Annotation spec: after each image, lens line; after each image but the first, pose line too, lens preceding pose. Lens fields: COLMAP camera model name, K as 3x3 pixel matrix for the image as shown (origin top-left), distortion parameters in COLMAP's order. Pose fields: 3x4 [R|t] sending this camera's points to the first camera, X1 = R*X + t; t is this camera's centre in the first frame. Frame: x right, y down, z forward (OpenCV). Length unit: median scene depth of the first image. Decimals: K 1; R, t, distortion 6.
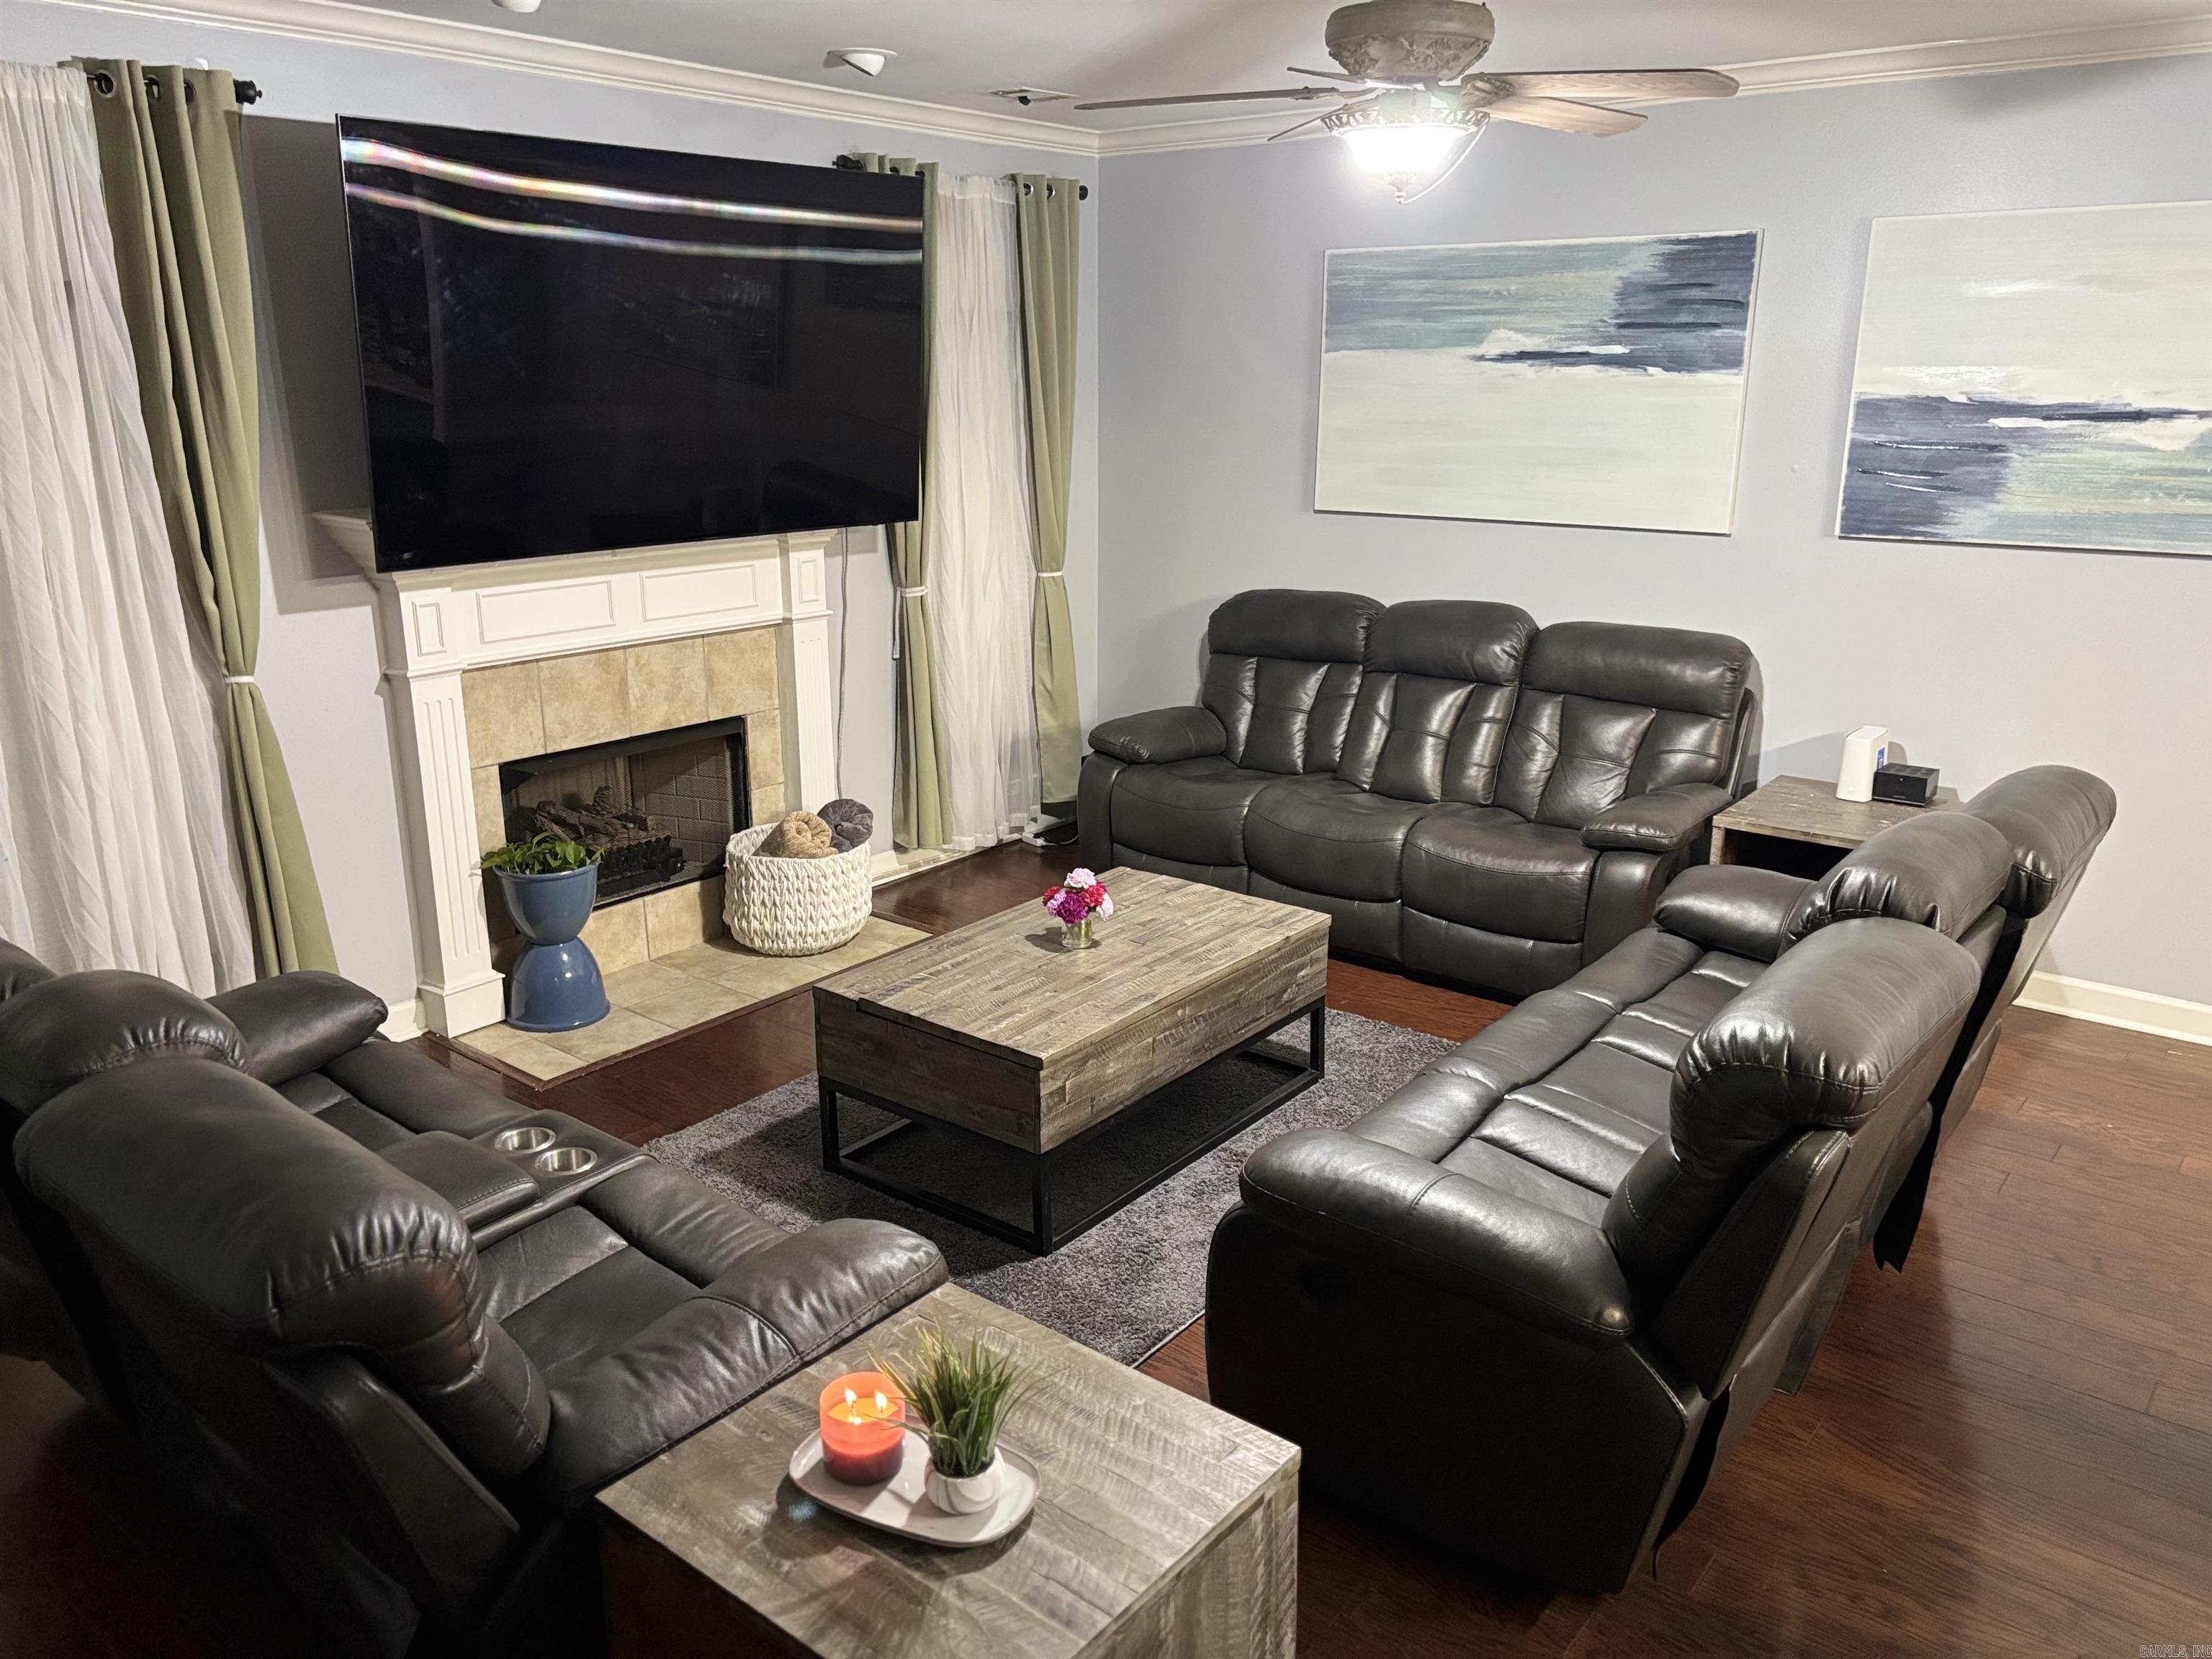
lens RADIAL K [[1675.4, 0, 1098.0], [0, 1675.4, 797.9], [0, 0, 1]] dist [0.056977, -0.056465]
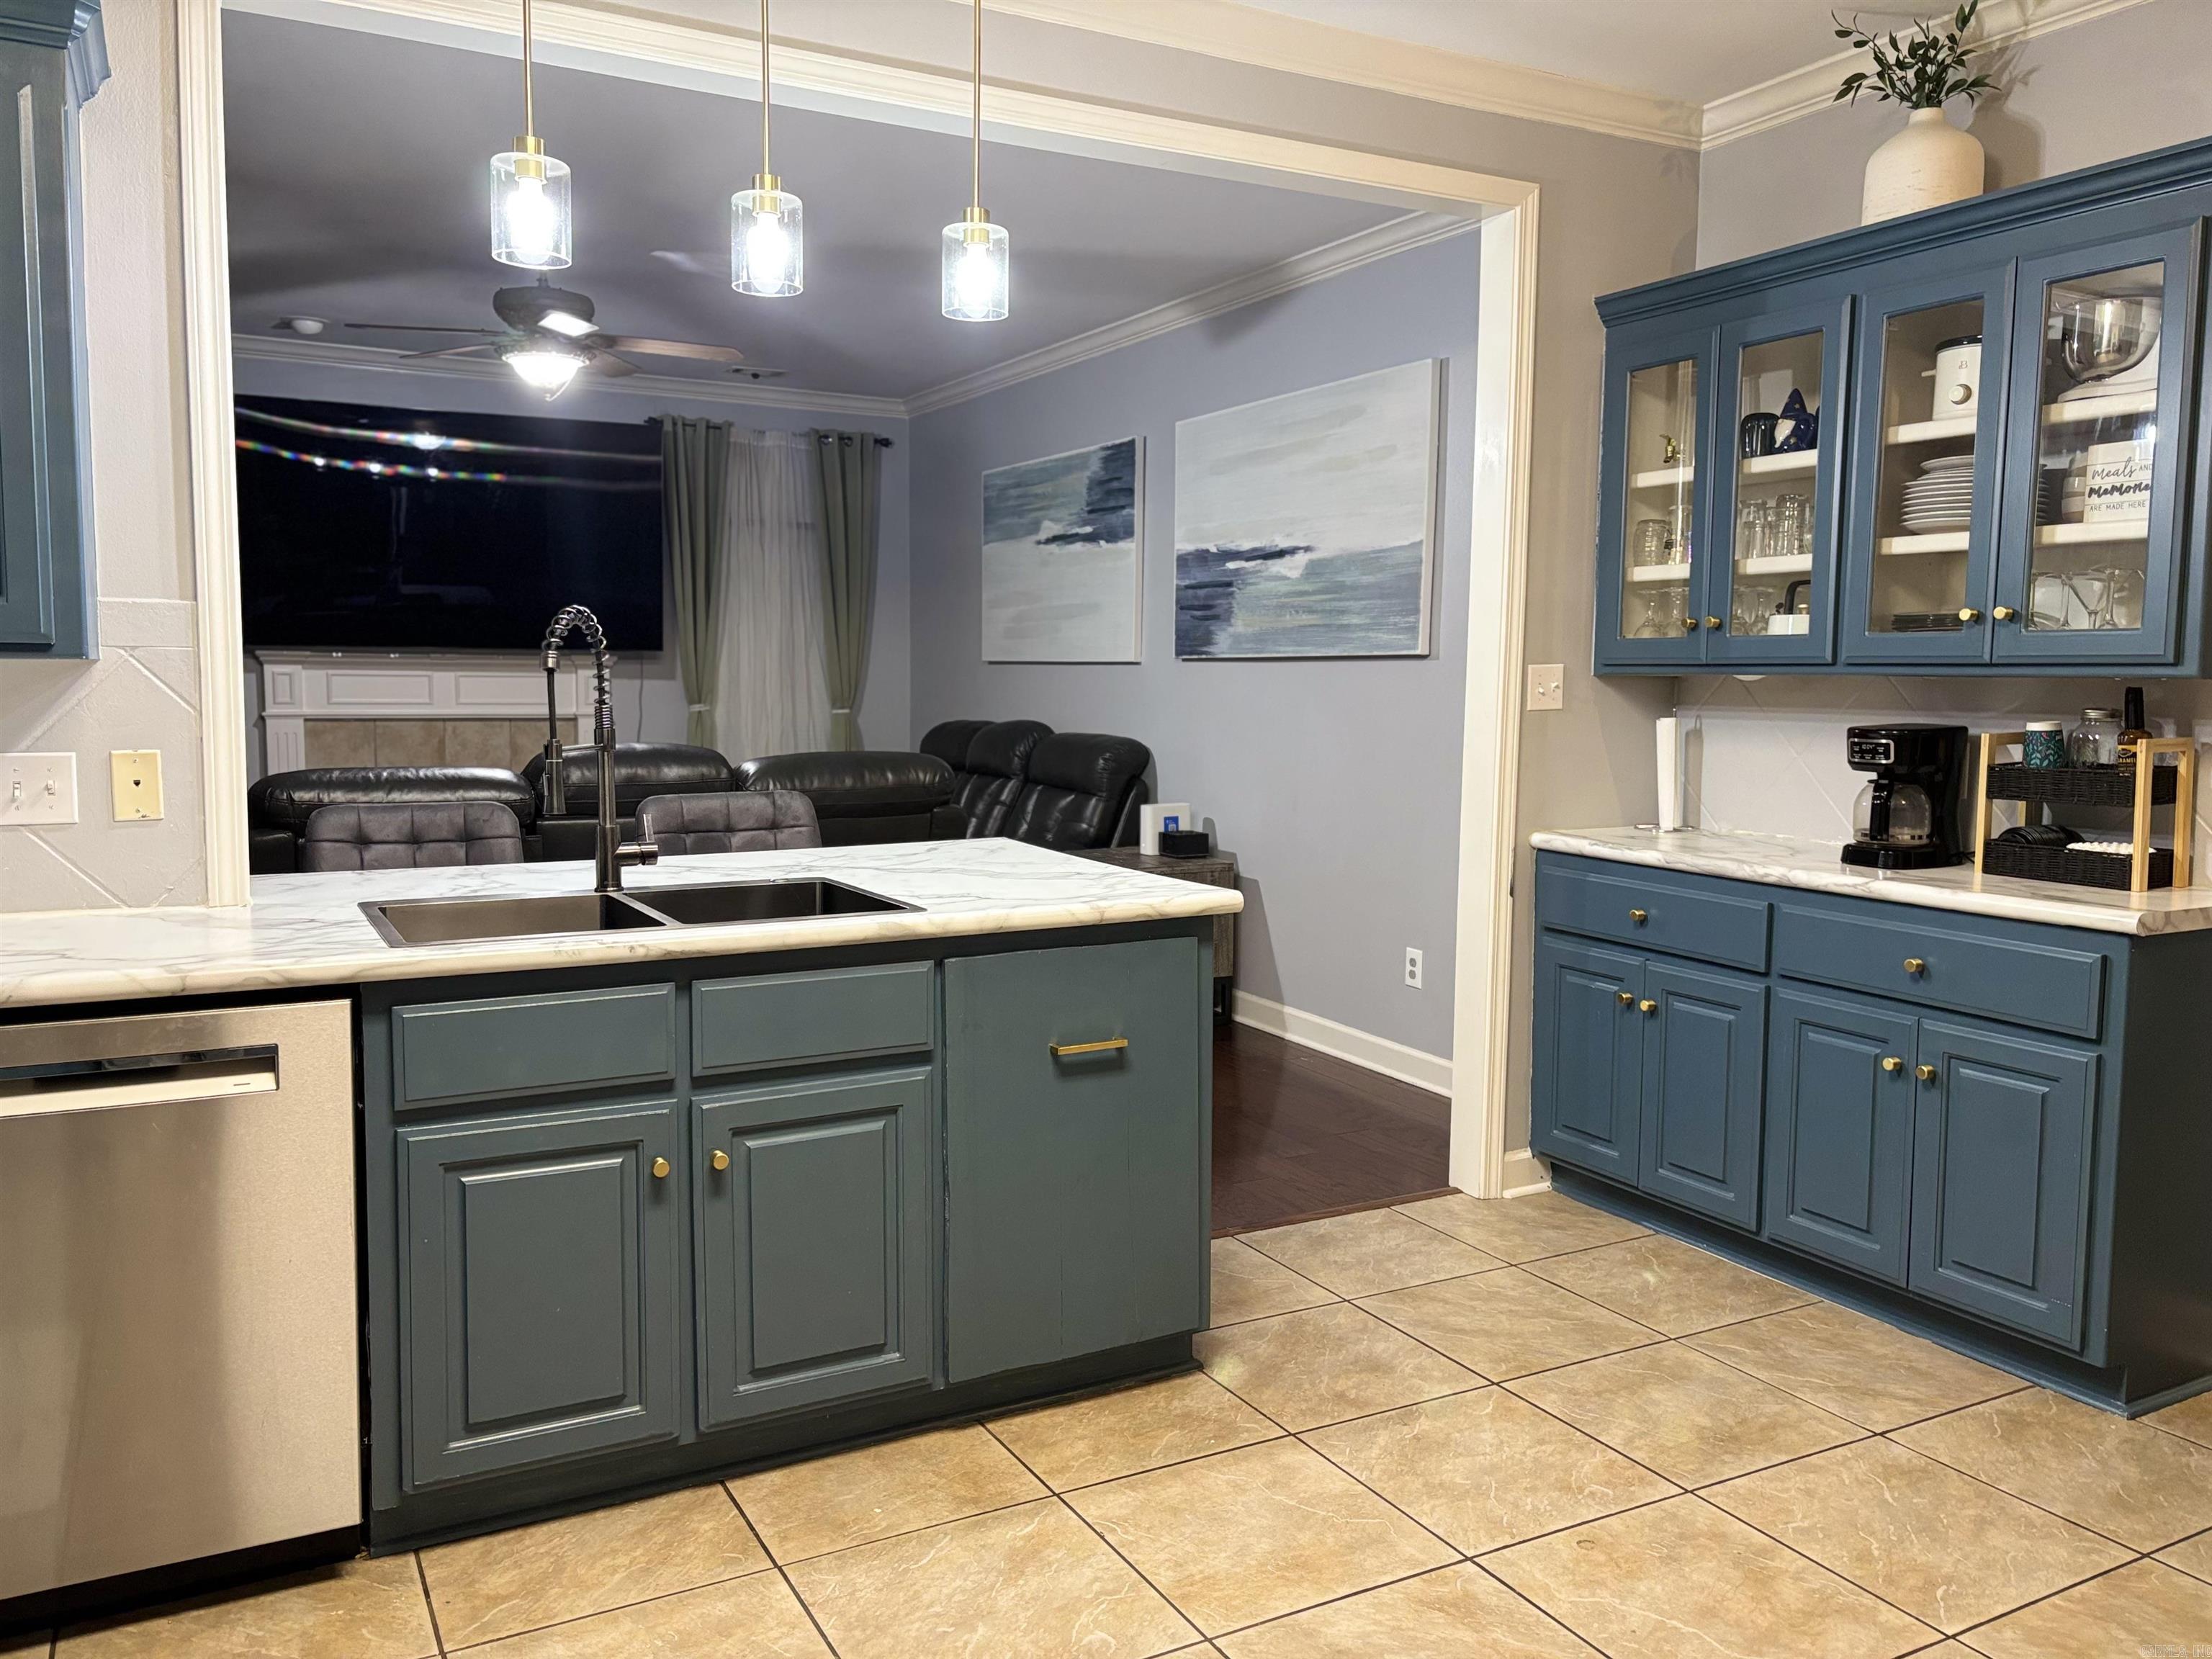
lens RADIAL K [[1675.4, 0, 1098.0], [0, 1675.4, 797.9], [0, 0, 1]] dist [0.056977, -0.056465]
pose [[0.921075, 0.042477, -0.387061, 0.881959], [-0.111643, 0.981107, -0.158003, 0.159397], [0.373036, 0.188745, 0.908416, -0.168838]]
